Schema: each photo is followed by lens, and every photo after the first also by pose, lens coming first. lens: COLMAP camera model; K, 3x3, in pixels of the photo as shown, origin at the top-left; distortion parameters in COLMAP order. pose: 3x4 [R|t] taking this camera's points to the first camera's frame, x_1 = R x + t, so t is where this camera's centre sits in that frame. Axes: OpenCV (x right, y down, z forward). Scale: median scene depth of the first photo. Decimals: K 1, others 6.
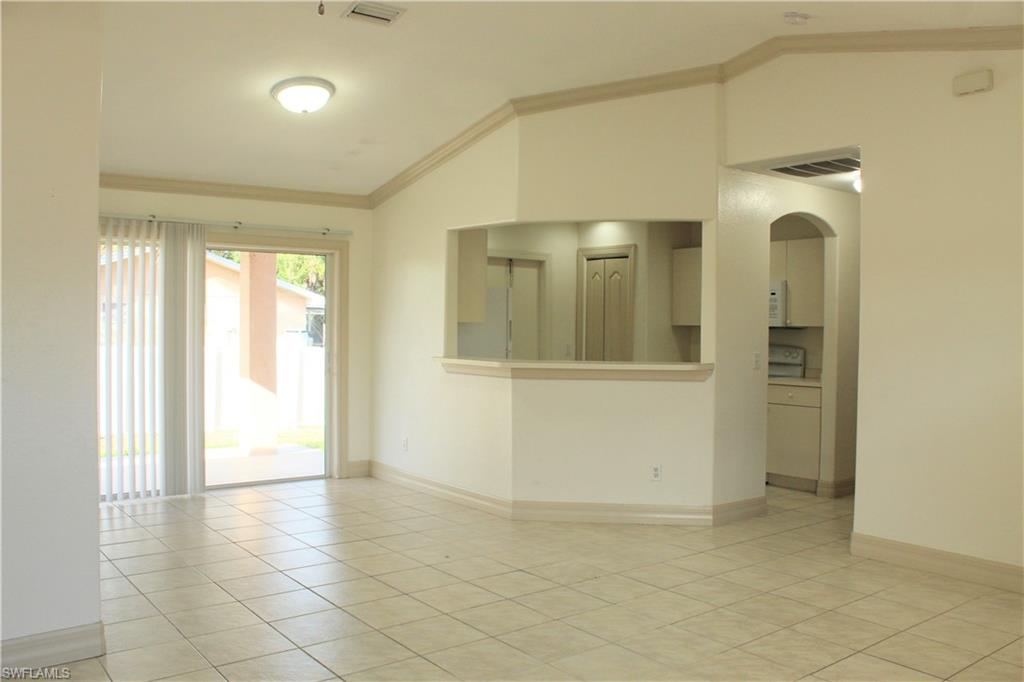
lens RADIAL K [[844.7, 0, 512.0], [0, 844.7, 341.0], [0, 0, 1]] dist [-0.085757, 0.013147]
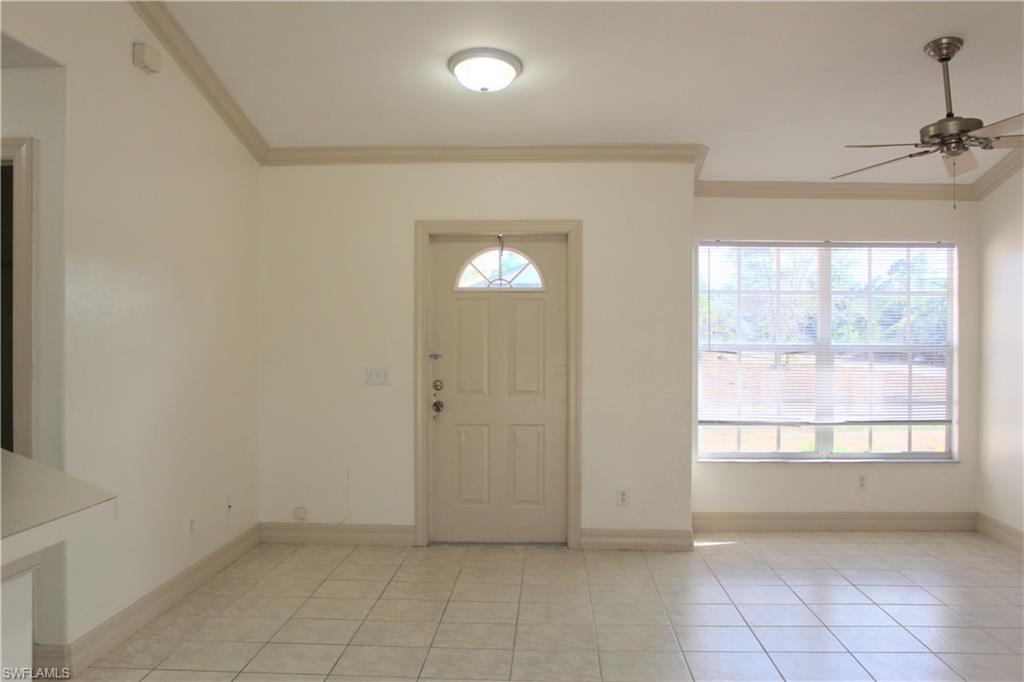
lens RADIAL K [[921.6, 0, 512.0], [0, 921.6, 341.0], [0, 0, 1]] dist [-0.062058, 0.001536]
pose [[-0.758354, -0.018232, 0.651588, -0.316968], [0.002436, 0.999523, 0.030803, -0.034660], [-0.651838, 0.024947, -0.757948, 1.255672]]
